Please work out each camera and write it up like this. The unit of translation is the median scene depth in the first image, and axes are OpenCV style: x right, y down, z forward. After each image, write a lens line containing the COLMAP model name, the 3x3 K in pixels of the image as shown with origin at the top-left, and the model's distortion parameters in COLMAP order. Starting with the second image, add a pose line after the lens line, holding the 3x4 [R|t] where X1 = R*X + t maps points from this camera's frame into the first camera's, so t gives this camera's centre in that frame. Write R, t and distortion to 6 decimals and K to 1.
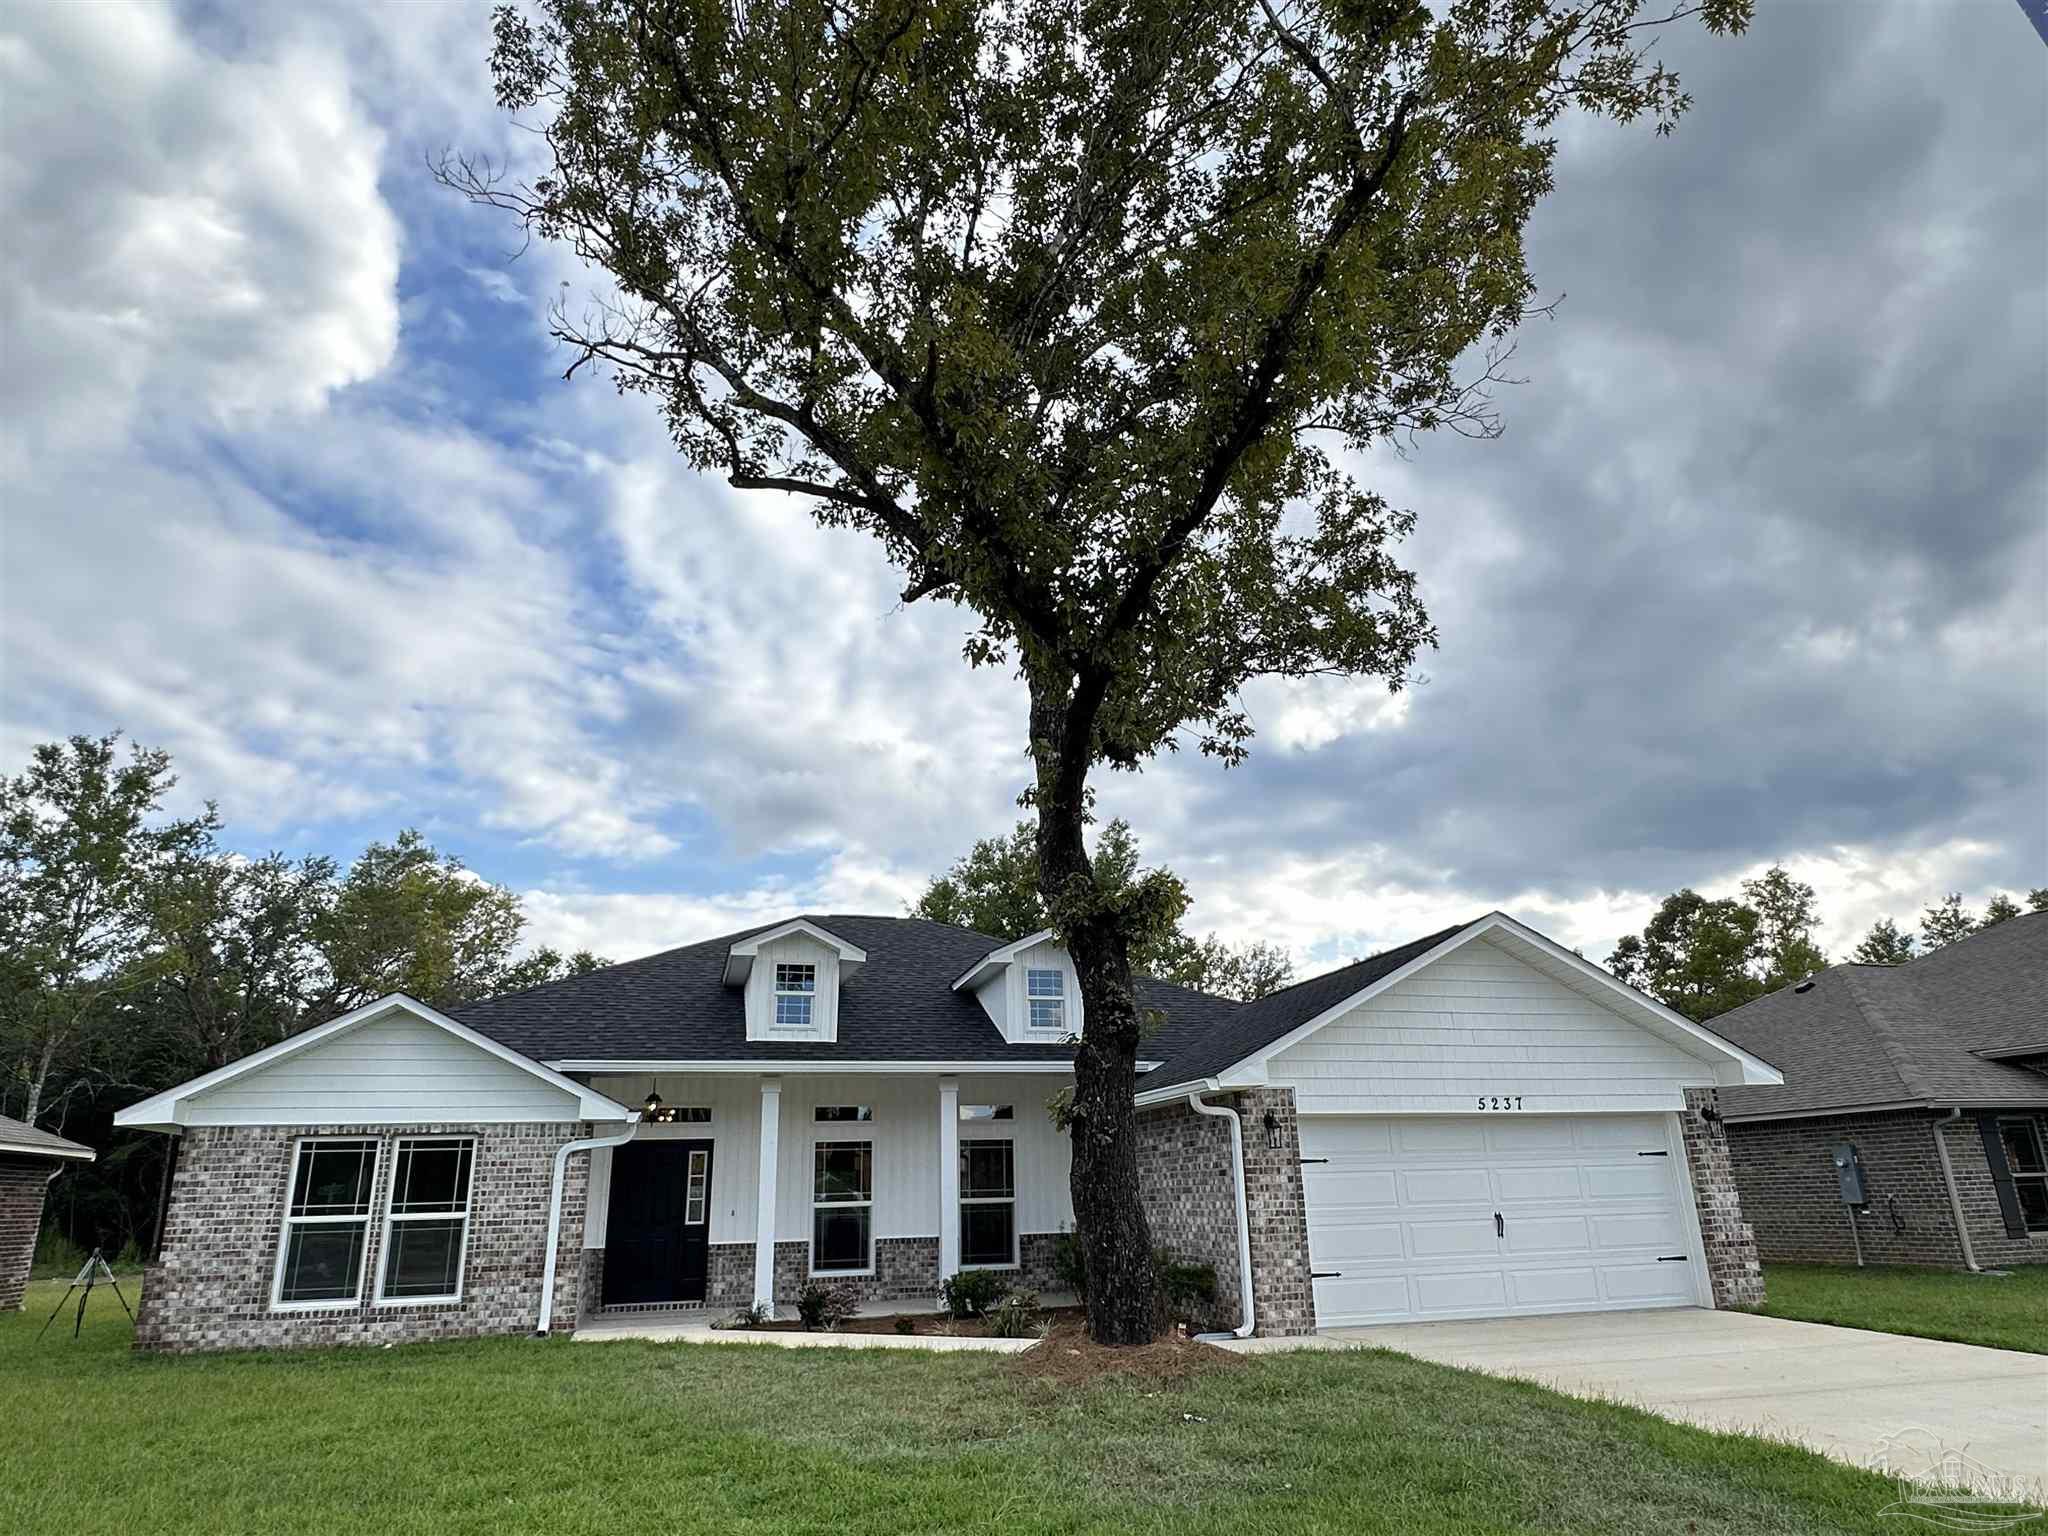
lens RADIAL K [[1245.8, 0, 1024.0], [0, 1245.8, 768.0], [0, 0, 1]] dist [-0.005639, 0.001889]
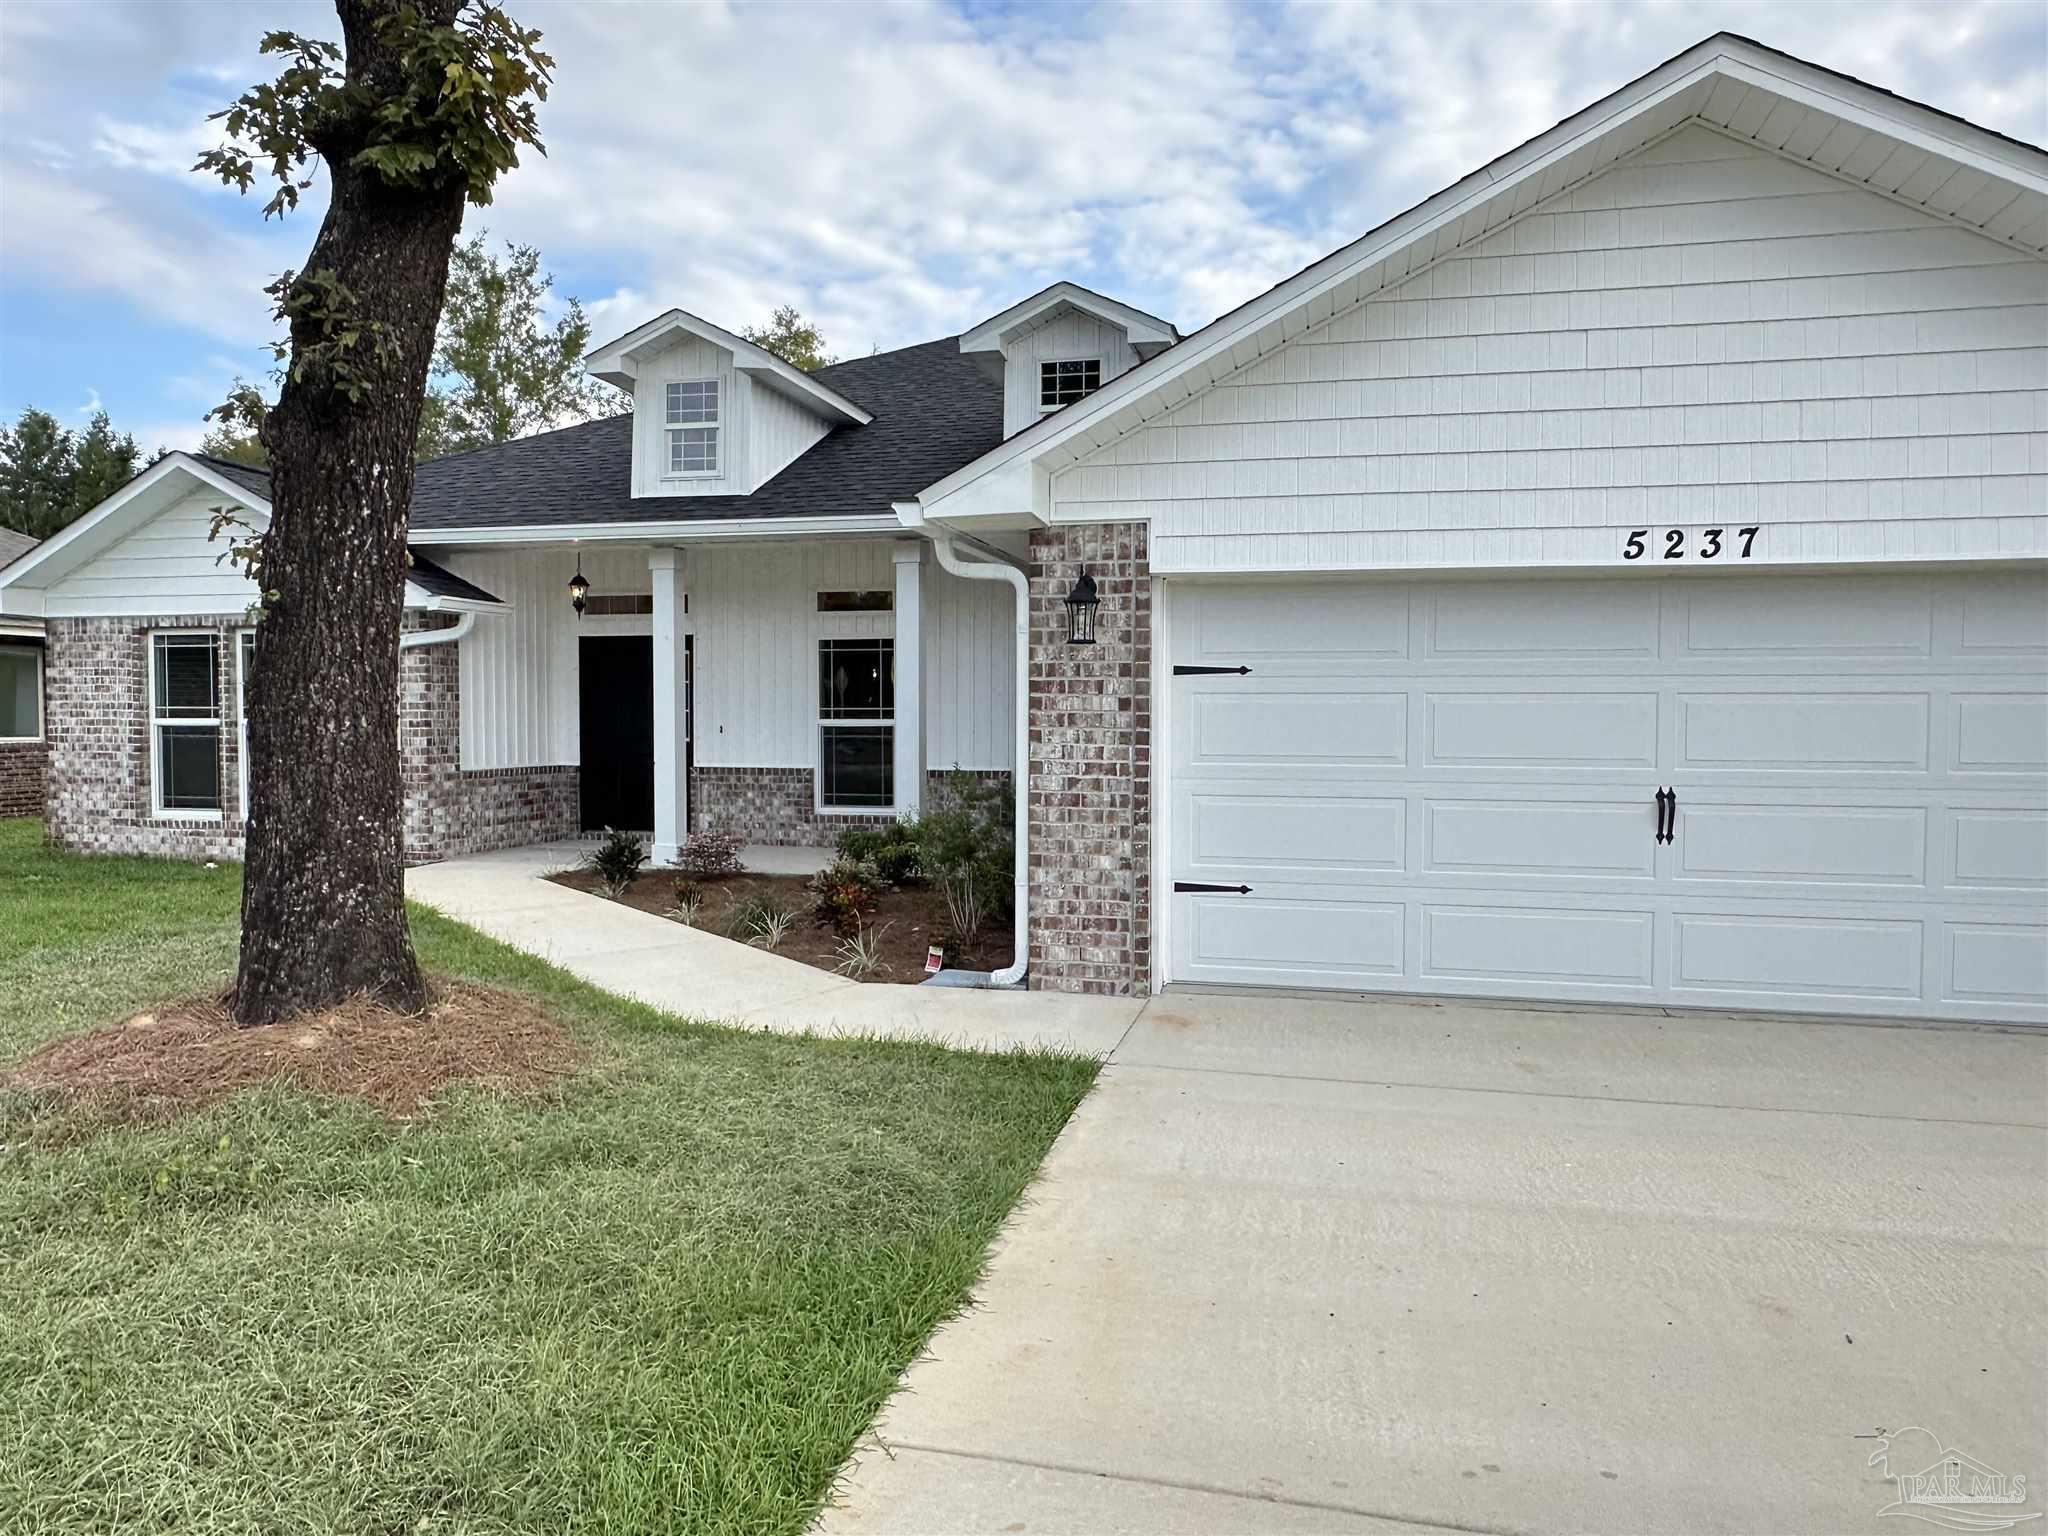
lens RADIAL K [[1363.1, 0, 1024.0], [0, 1363.1, 768.0], [0, 0, 1]] dist [-0.002213, 0.000871]
pose [[0.877228, 0.046527, -0.477814, 0.413605], [0.132430, 0.933222, 0.334003, 0.161286], [0.461447, -0.356274, 0.812487, 0.511396]]
